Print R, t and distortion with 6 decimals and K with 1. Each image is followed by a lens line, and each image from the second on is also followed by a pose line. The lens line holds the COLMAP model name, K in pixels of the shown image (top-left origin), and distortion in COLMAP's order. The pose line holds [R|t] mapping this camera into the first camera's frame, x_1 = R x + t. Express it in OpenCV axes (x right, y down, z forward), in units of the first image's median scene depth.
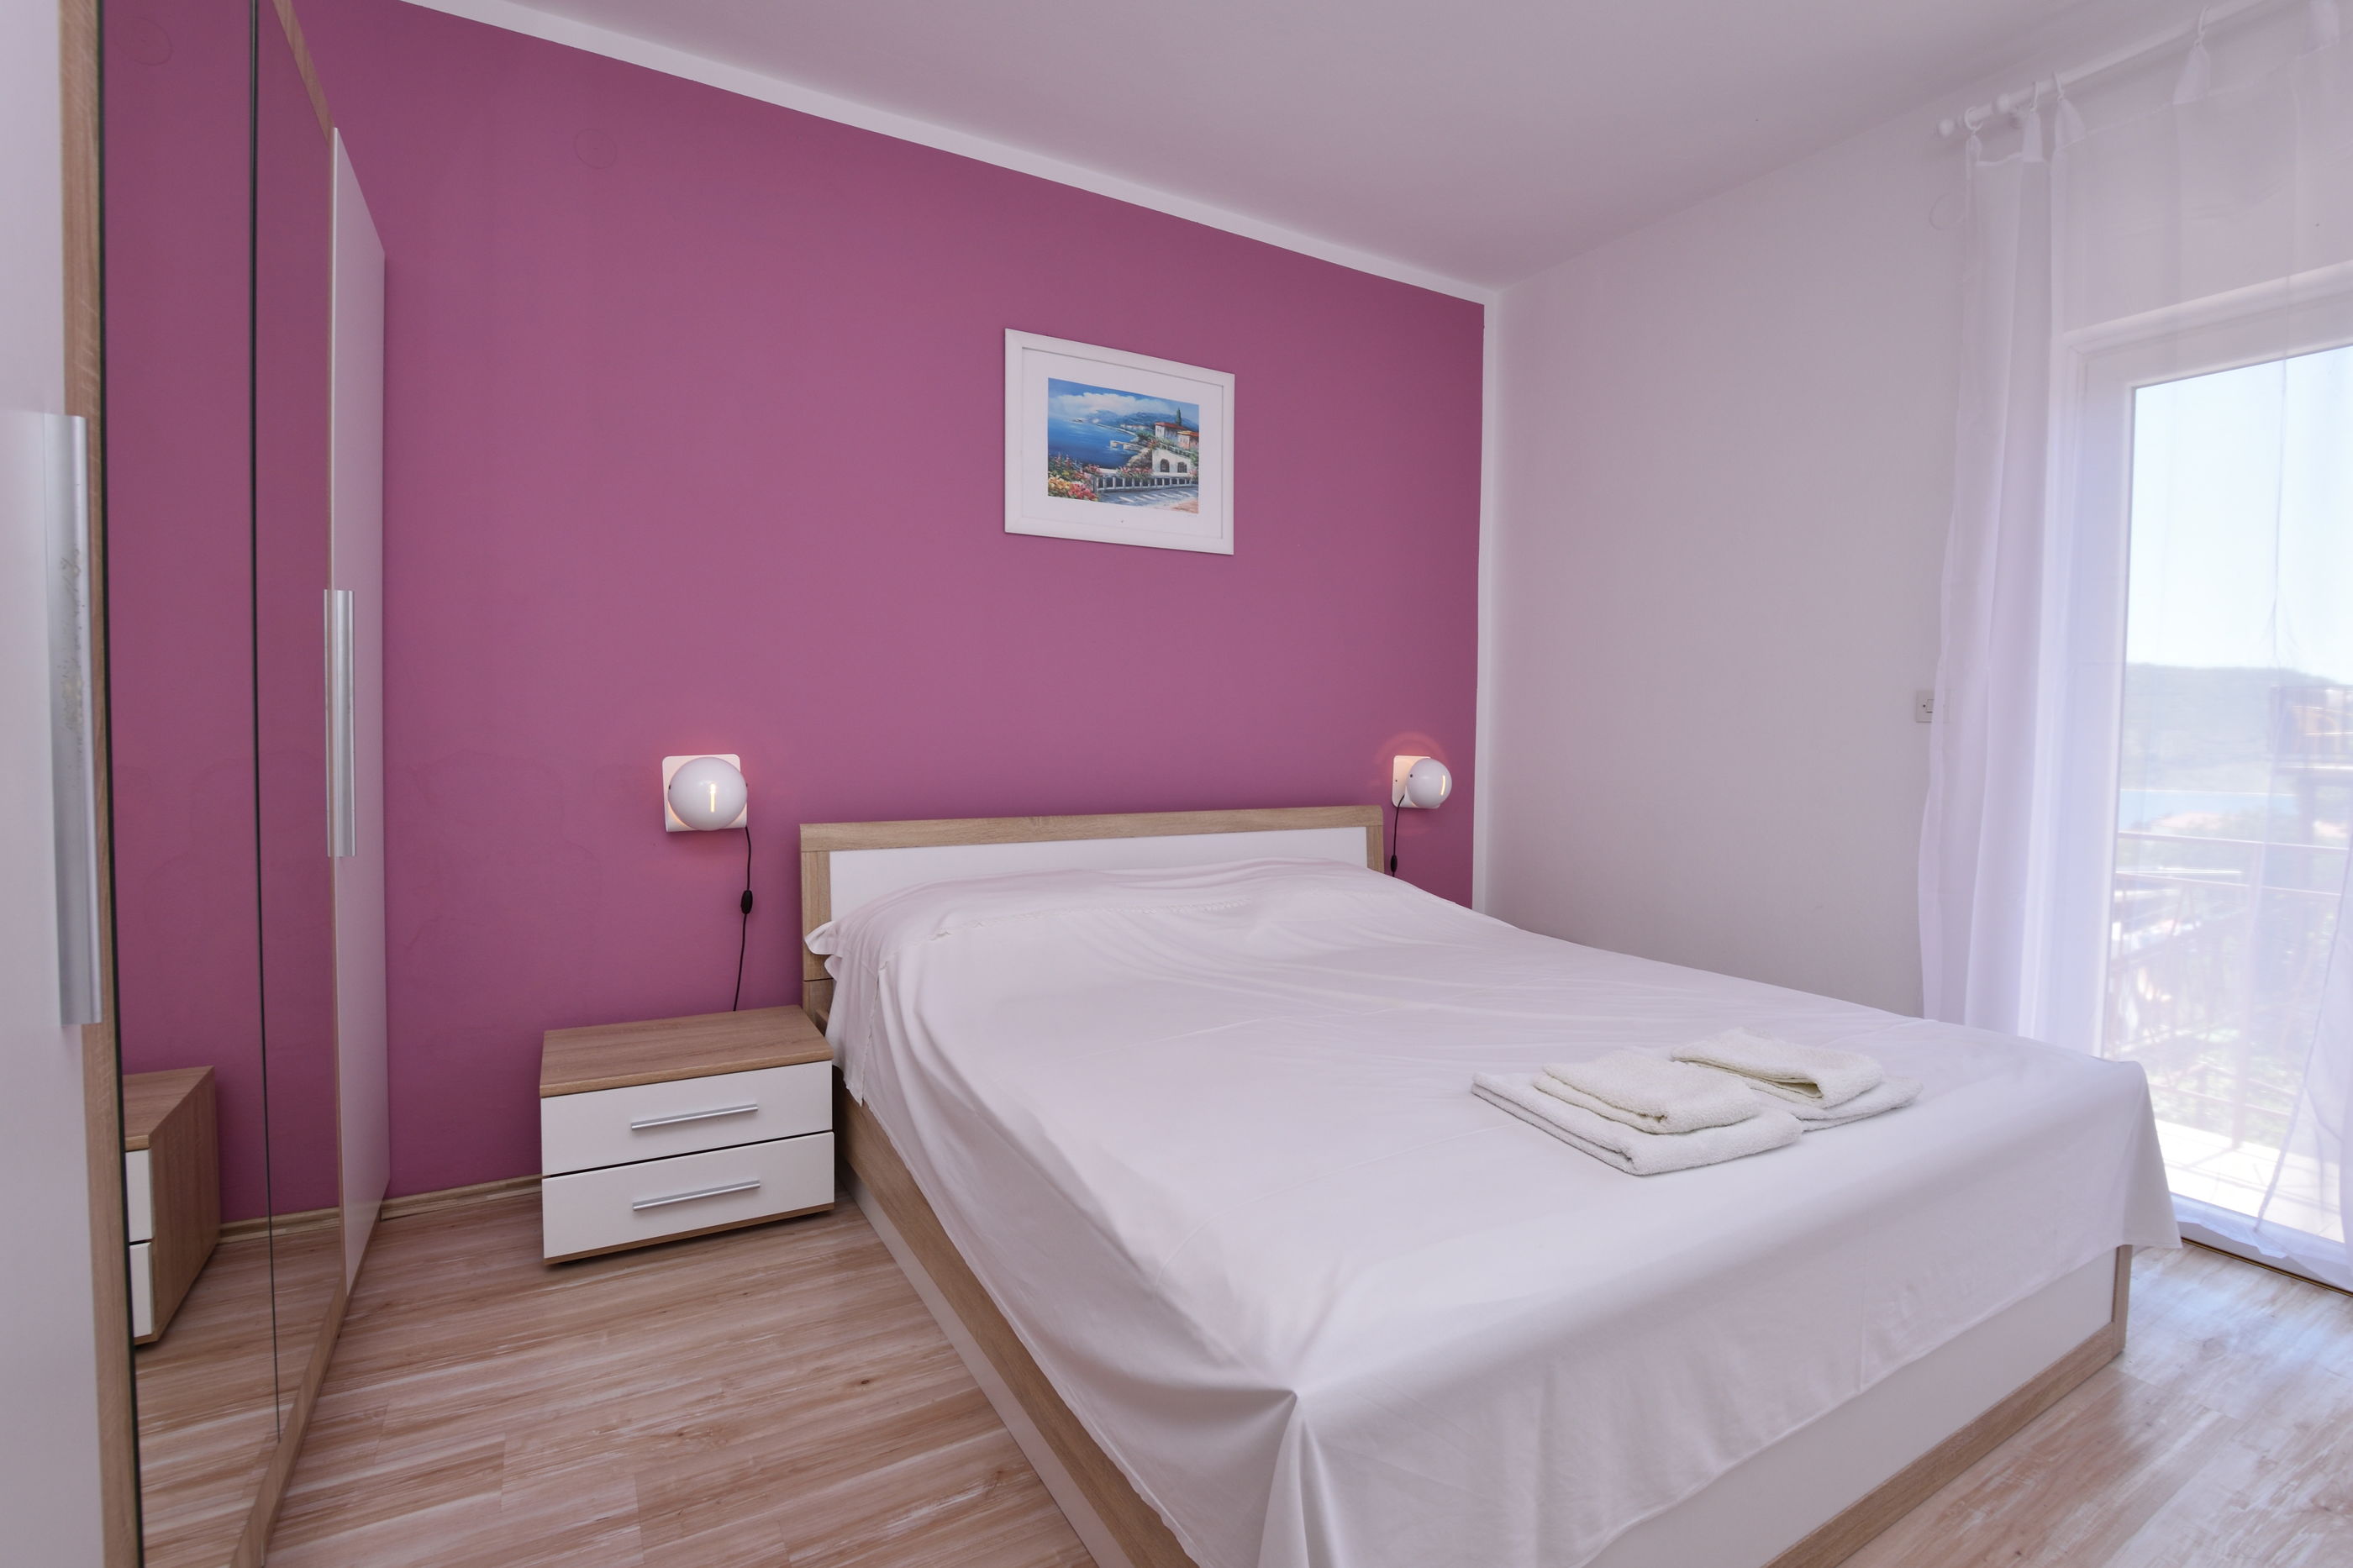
lens RADIAL K [[1064.4, 0, 1155.7], [0, 1064.4, 733.6], [0, 0, 1]] dist [-0.031727, 0.004639]
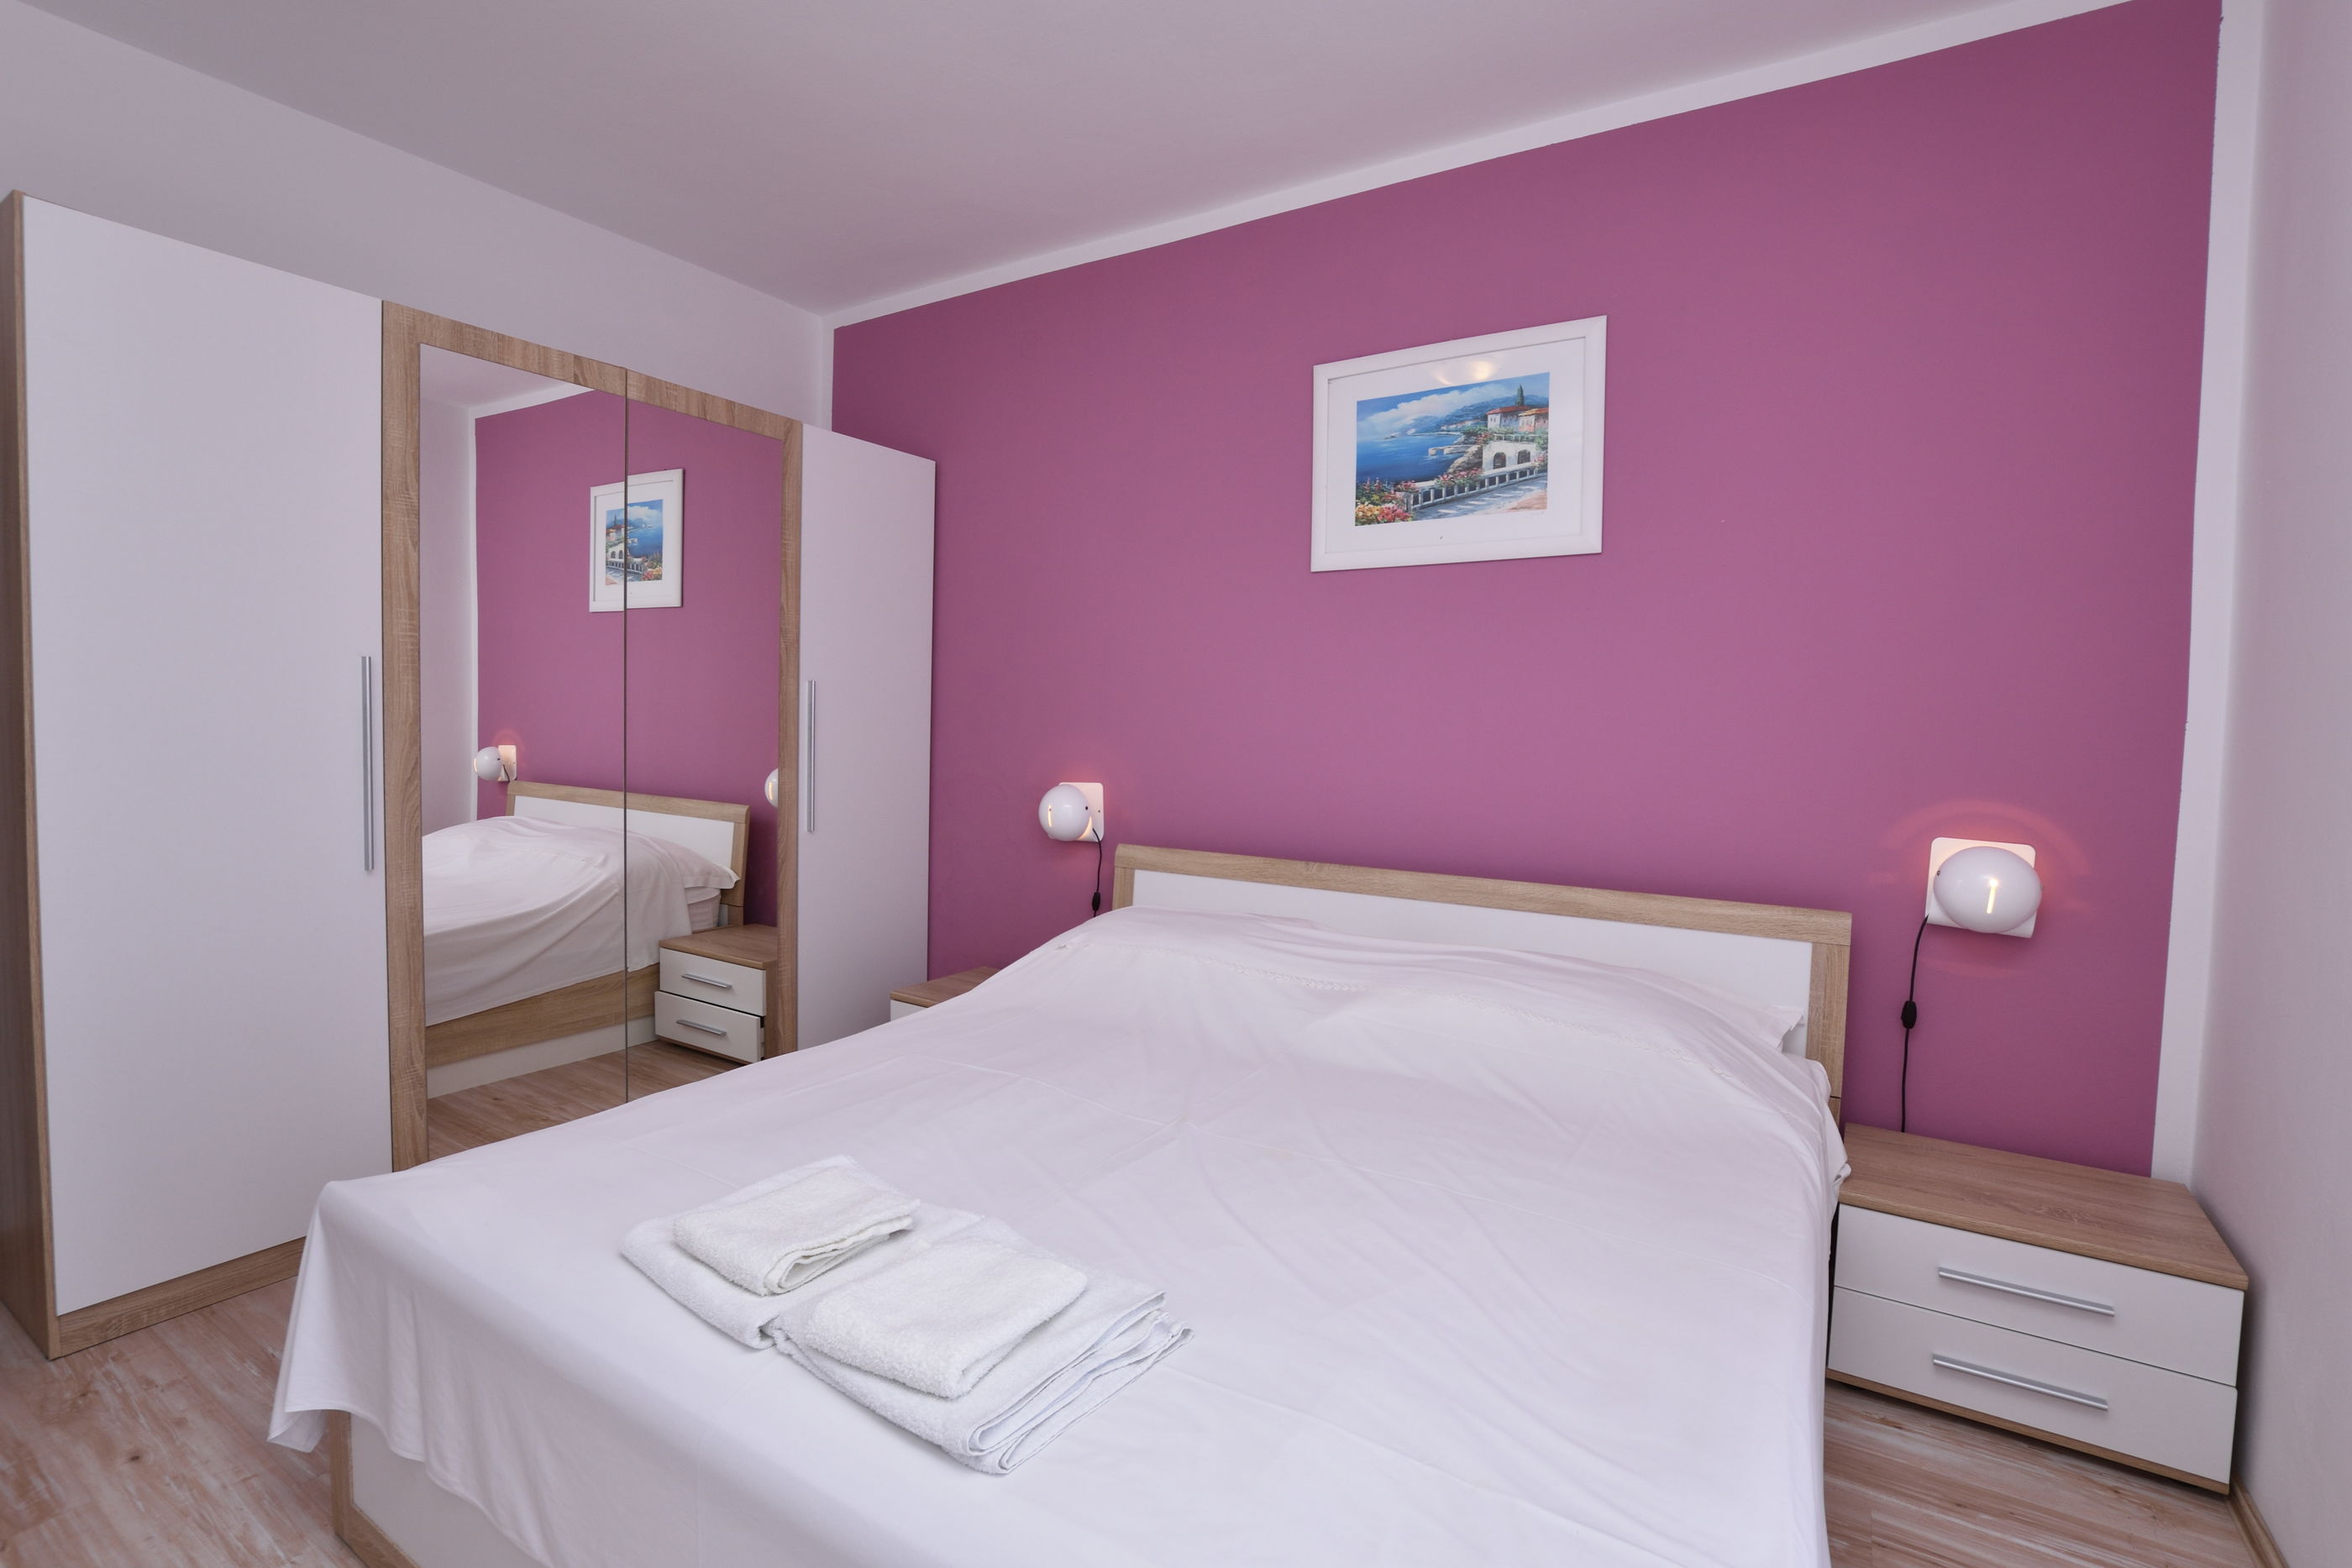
lens RADIAL K [[1108.0, 0, 1173.5], [0, 1108.0, 787.5], [0, 0, 1]] dist [-0.006235, -0.000252]
pose [[0.474998, 0.026477, -0.879589, 0.664342], [-0.045871, 0.998933, 0.005297, 0.010378], [0.878791, 0.037832, 0.475706, 0.379837]]
